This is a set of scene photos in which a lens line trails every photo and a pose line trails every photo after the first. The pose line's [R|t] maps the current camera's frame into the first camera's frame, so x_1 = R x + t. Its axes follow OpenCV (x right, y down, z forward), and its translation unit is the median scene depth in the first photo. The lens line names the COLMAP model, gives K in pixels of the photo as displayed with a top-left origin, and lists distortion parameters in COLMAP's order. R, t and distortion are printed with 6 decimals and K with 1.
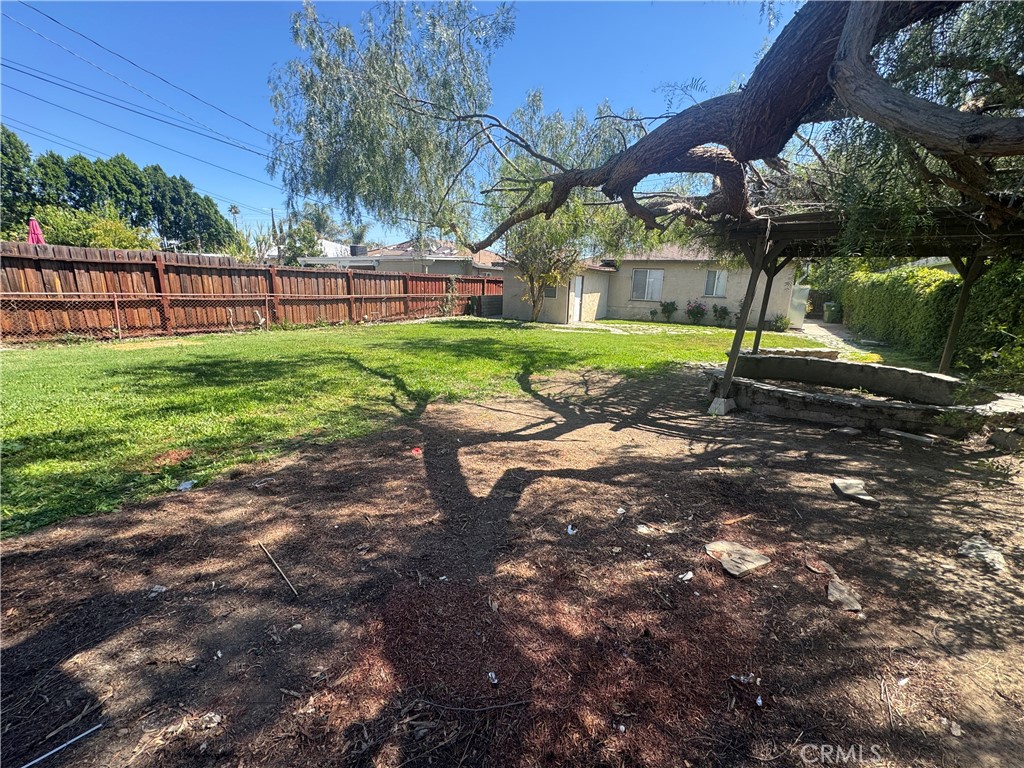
lens RADIAL K [[406.9, 0, 513.1], [0, 406.9, 382.9], [0, 0, 1]] dist [-0.001894, 0.000123]
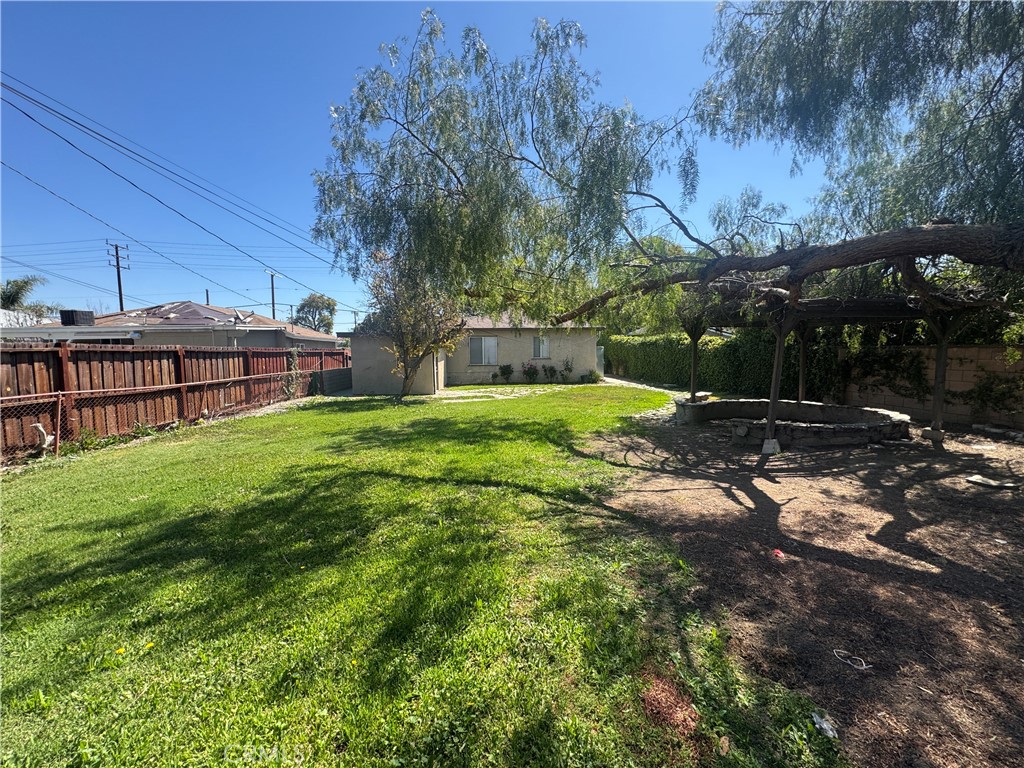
lens RADIAL K [[406.9, 0, 513.6], [0, 406.9, 383.3], [0, 0, 1]] dist [-0.001894, 0.000123]
pose [[0.824691, -0.082772, 0.559493, -0.334876], [0.168332, 0.980325, -0.103090, -0.055293], [-0.539952, 0.179198, 0.822399, 0.155956]]
